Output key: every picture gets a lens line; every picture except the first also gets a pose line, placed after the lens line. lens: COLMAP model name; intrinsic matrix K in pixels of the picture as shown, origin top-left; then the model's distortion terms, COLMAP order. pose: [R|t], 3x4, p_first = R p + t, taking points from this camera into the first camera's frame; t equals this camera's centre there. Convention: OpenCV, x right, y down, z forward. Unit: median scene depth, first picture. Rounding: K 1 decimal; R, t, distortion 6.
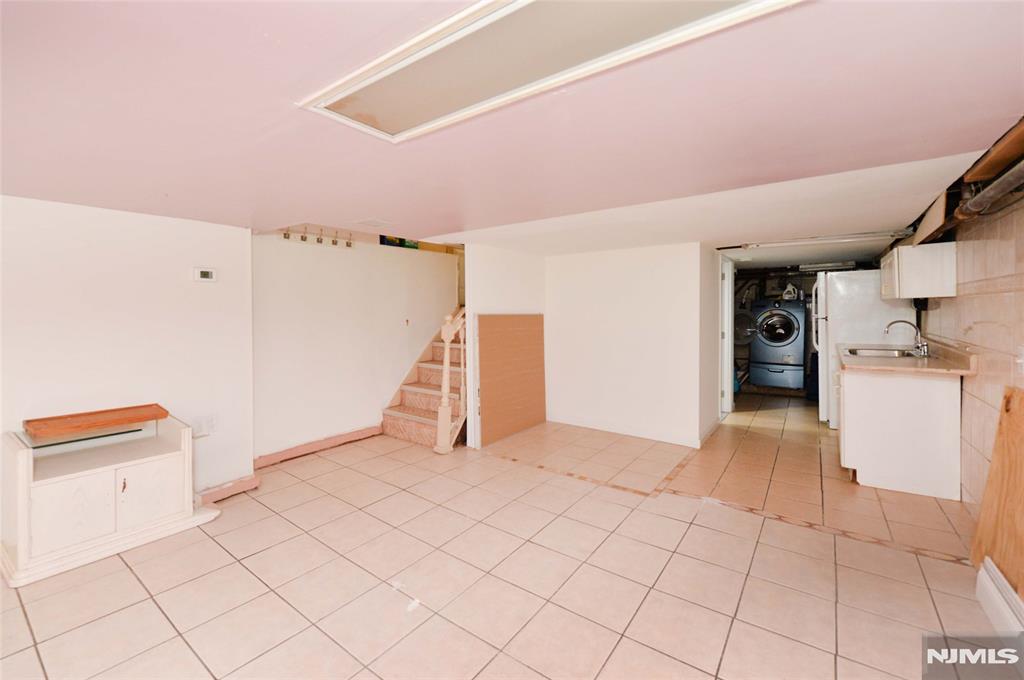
lens RADIAL K [[434.0, 0, 506.8], [0, 434.0, 300.2], [0, 0, 1]] dist [-0.012780, -0.000191]
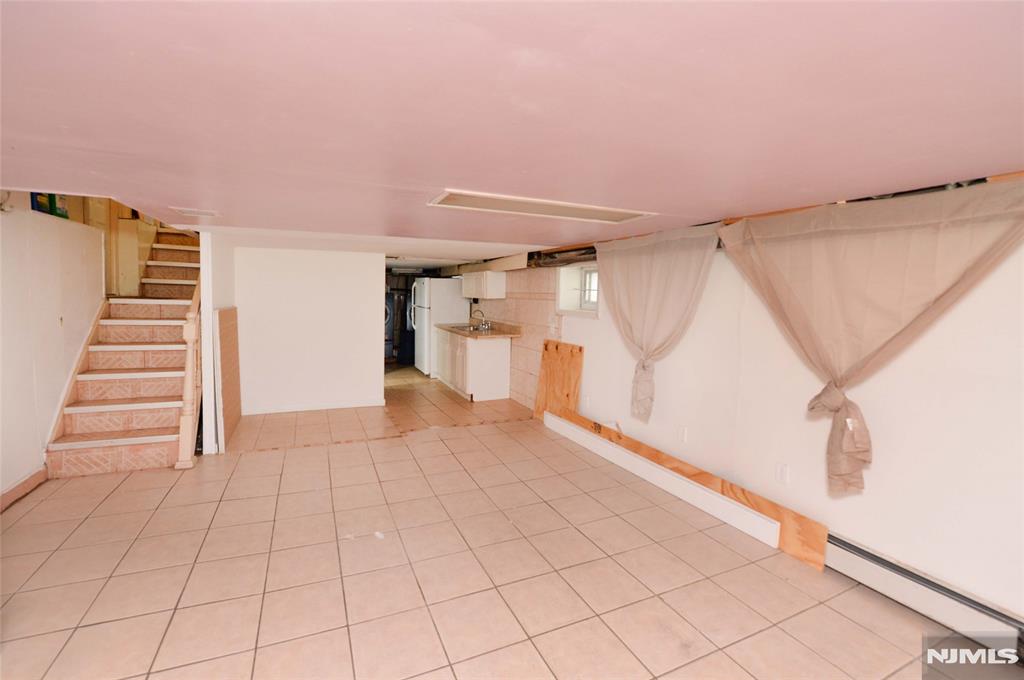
lens RADIAL K [[434.0, 0, 506.8], [0, 434.0, 300.2], [0, 0, 1]] dist [-0.012780, -0.000191]
pose [[0.483863, 0.002191, 0.875141, -0.585098], [-0.039761, 0.999019, 0.019483, -0.032144], [-0.874240, -0.044223, 0.483476, 0.014949]]
